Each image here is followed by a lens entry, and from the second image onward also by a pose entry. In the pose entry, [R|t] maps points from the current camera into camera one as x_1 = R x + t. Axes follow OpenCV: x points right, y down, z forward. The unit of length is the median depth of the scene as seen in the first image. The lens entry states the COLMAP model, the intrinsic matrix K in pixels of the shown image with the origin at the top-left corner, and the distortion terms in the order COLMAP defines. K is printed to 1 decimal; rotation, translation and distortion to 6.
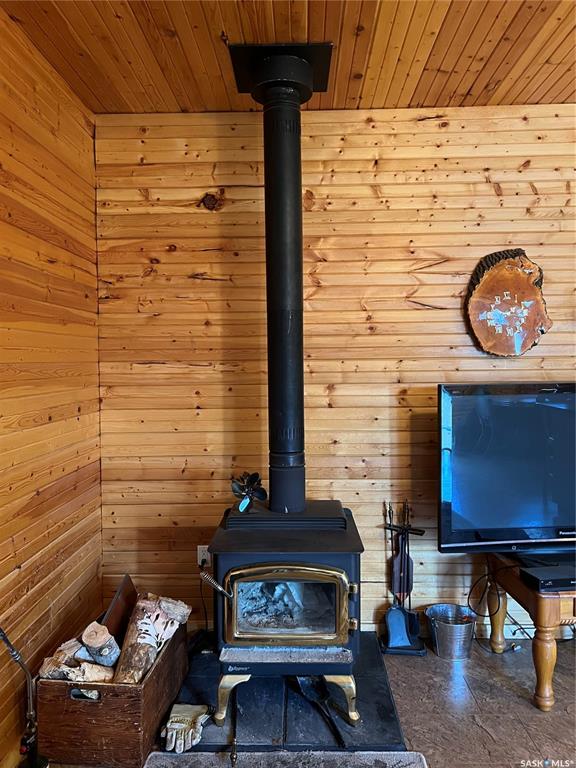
lens RADIAL K [[576.7, 0, 289.6], [0, 576.7, 382.2], [0, 0, 1]] dist [0.026201, -0.016690]
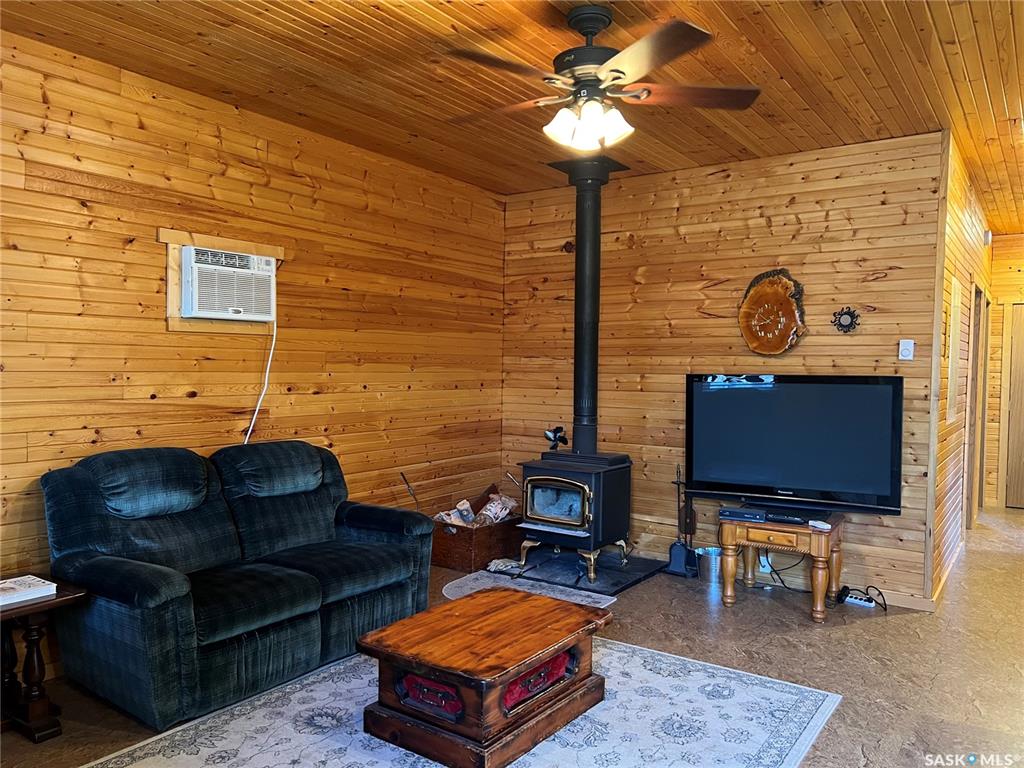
lens RADIAL K [[768.9, 0, 511.1], [0, 768.9, 386.1], [0, 0, 1]] dist [0.026201, -0.016690]
pose [[0.834277, 0.031639, -0.550438, 0.823019], [-0.038232, 0.999269, -0.000509, 0.045119], [0.550019, 0.021469, 0.834876, -0.695367]]
